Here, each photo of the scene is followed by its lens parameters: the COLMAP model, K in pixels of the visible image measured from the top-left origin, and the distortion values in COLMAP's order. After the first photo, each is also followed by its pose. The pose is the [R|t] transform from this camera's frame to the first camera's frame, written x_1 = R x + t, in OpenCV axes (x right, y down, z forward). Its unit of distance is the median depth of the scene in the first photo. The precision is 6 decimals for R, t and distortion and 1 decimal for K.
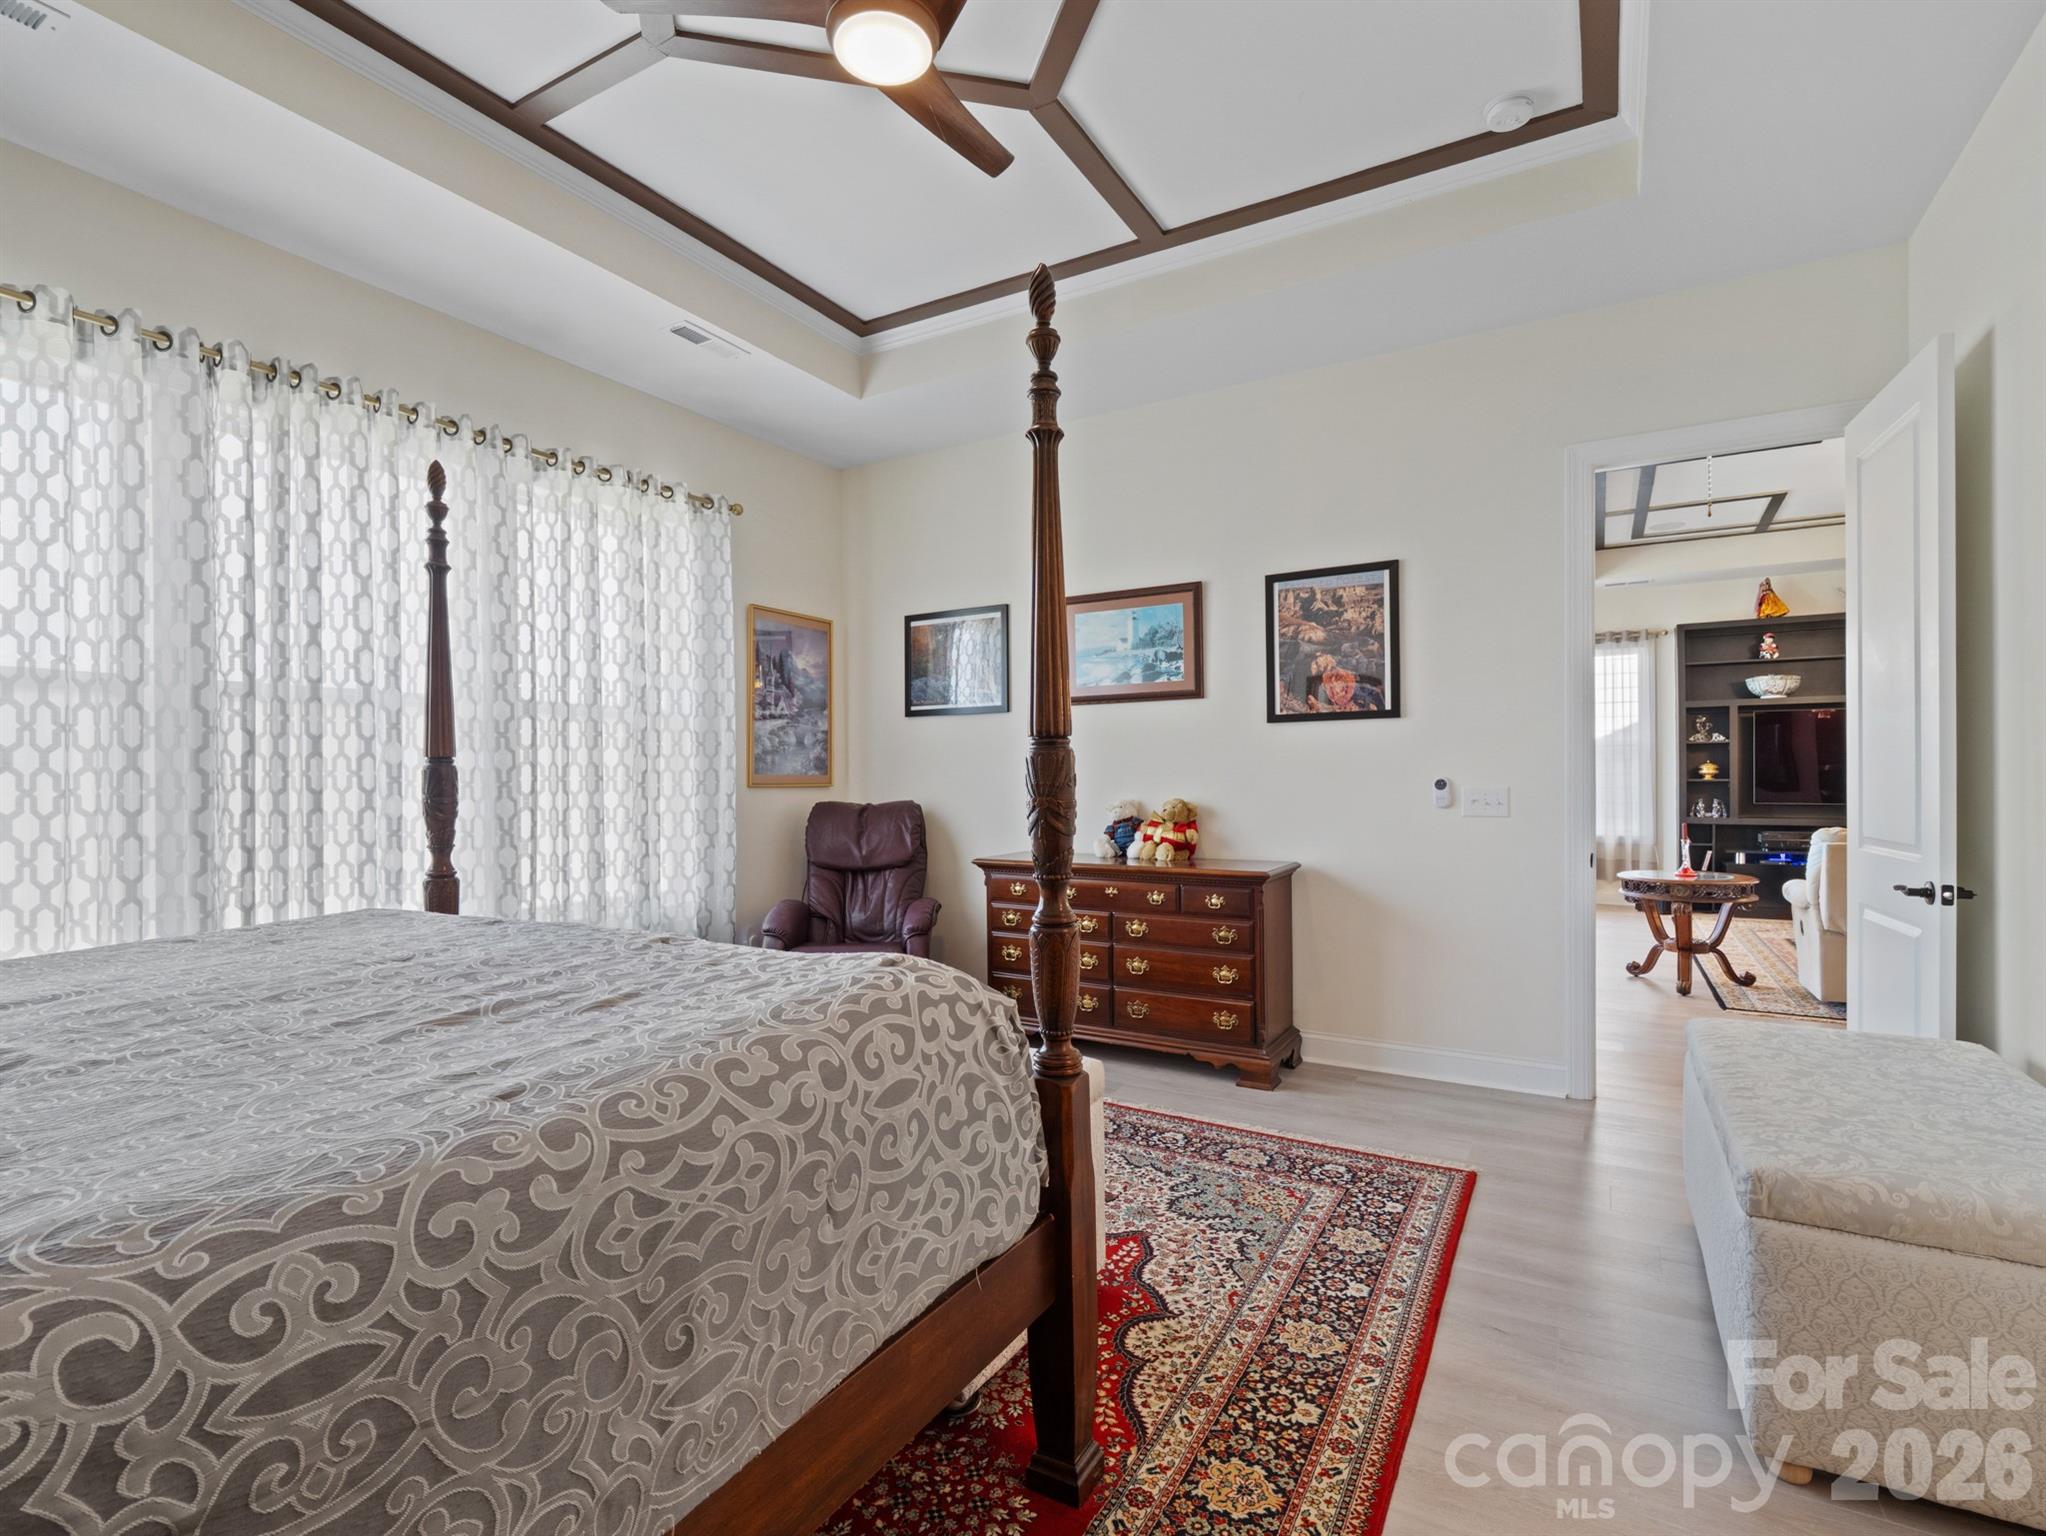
lens RADIAL K [[1001.5, 0, 1014.8], [0, 1001.5, 780.5], [0, 0, 1]] dist [0.000334, -0.000618]
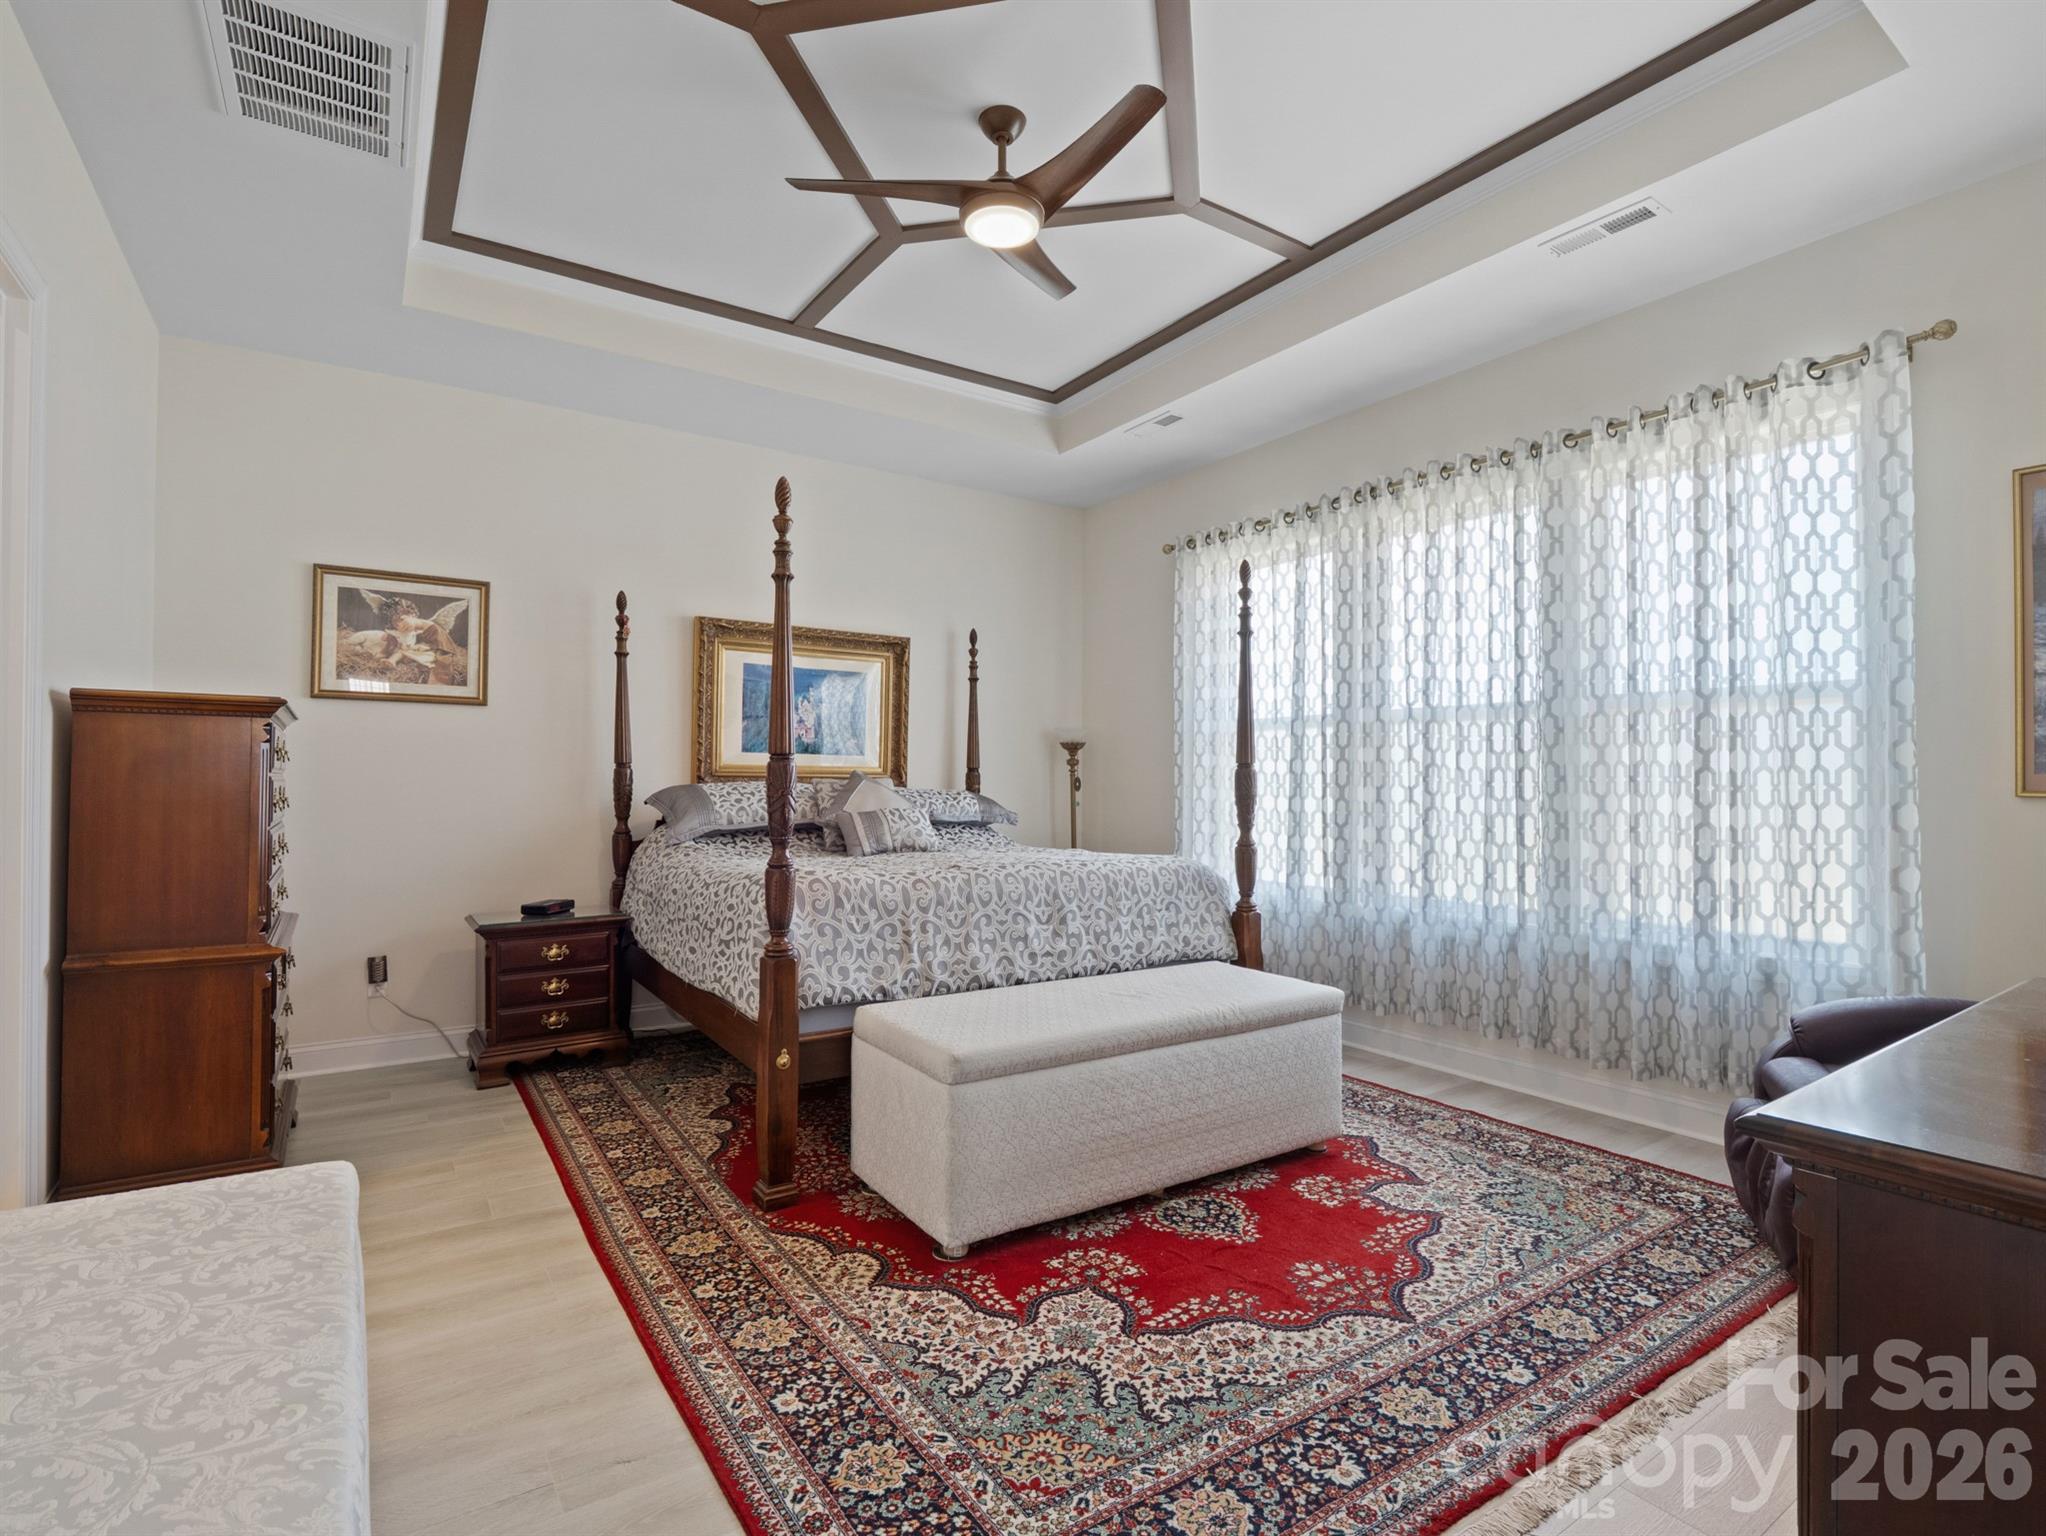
lens RADIAL K [[1001.5, 0, 1014.8], [0, 1001.5, 780.5], [0, 0, 1]] dist [0.000334, -0.000618]
pose [[-0.440621, 0.008978, -0.897648, 0.965534], [-0.007470, 0.999879, 0.013667, -0.017239], [0.897662, 0.012728, -0.440500, 1.477425]]
